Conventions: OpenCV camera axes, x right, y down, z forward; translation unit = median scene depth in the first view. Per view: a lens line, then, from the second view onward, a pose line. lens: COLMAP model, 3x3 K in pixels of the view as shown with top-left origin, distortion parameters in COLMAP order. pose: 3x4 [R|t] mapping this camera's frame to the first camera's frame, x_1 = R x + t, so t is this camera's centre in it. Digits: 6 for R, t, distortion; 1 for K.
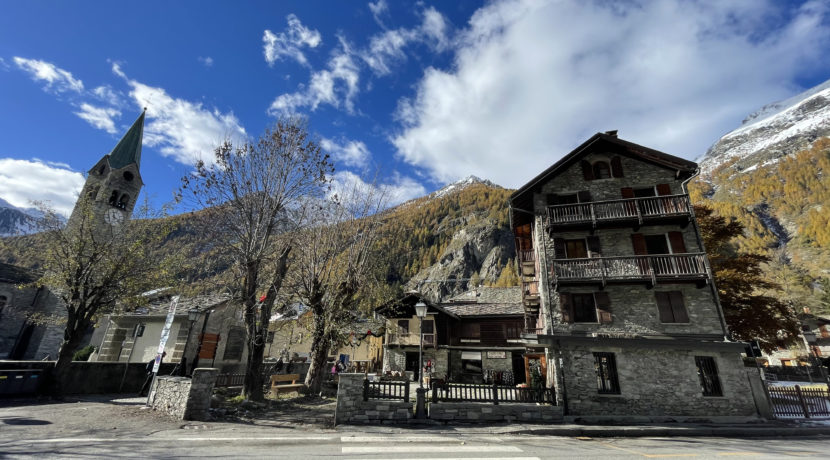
lens RADIAL K [[334.9, 0, 417.9], [0, 334.9, 228.6], [0, 0, 1]] dist [-0.000933, -0.001555]
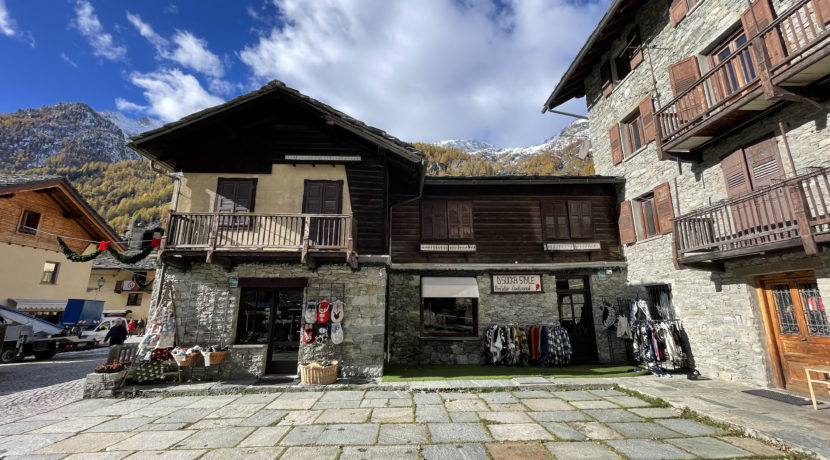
lens RADIAL K [[334.9, 0, 416.7], [0, 334.9, 228.5], [0, 0, 1]] dist [-0.000933, -0.001555]
pose [[0.941410, 0.043499, 0.334448, 0.011024], [-0.090623, 0.987804, 0.126610, 0.337572], [-0.324862, -0.149501, 0.933871, 0.845373]]
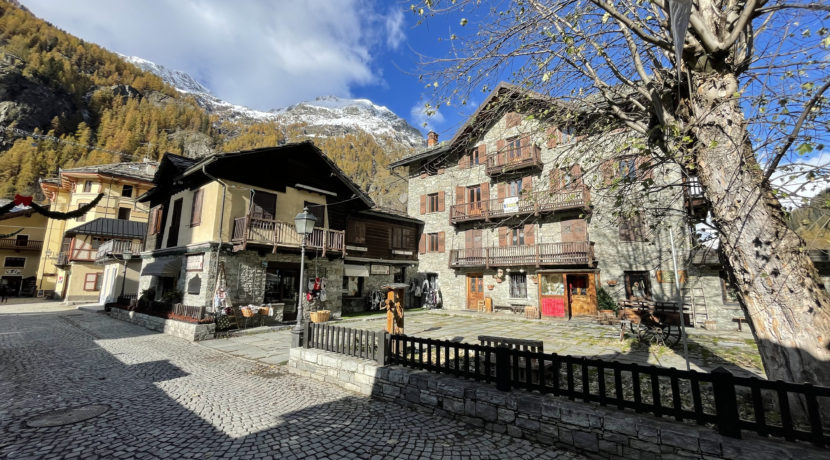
lens RADIAL K [[334.9, 0, 417.2], [0, 334.9, 229.0], [0, 0, 1]] dist [-0.000933, -0.001555]
pose [[0.375294, 0.117727, 0.919399, -0.454776], [-0.334674, 0.942199, 0.015966, 0.312591], [-0.864377, -0.313691, 0.393002, 0.825053]]
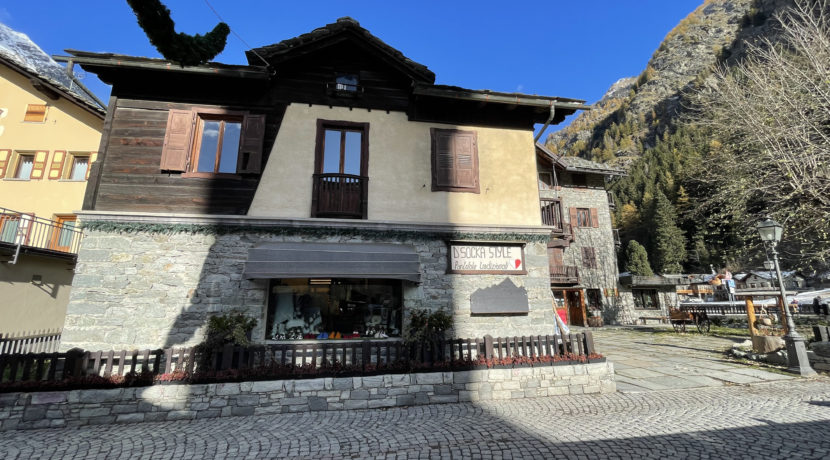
lens RADIAL K [[334.9, 0, 417.2], [0, 334.9, 229.9], [0, 0, 1]] dist [-0.000933, -0.001555]
pose [[-0.440751, 0.168043, 0.881760, -0.335476], [-0.328942, 0.883749, -0.332845, 0.572710], [-0.835186, -0.436750, -0.334236, 1.451910]]
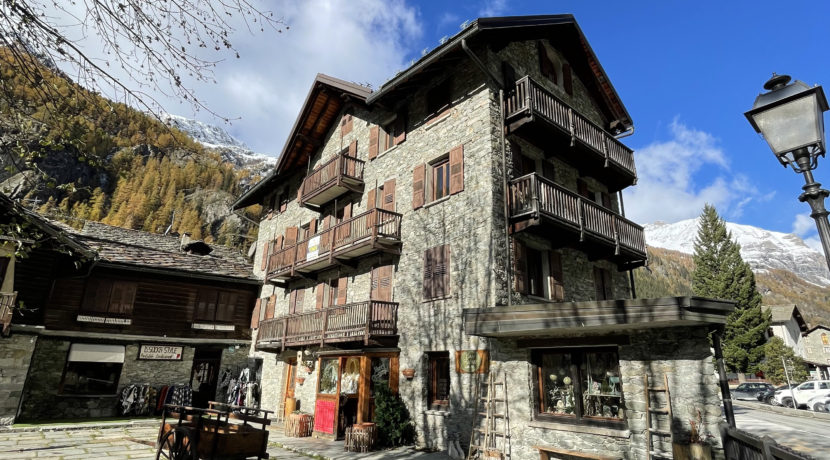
lens RADIAL K [[446.5, 0, 417.6], [0, 446.5, 231.9], [0, 0, 1]] dist [-0.005051, 0.001739]
pose [[0.532035, 0.237358, 0.812773, -0.145544], [-0.307205, 0.948609, -0.075933, 0.184161], [-0.789027, -0.209289, 0.577611, 0.469786]]
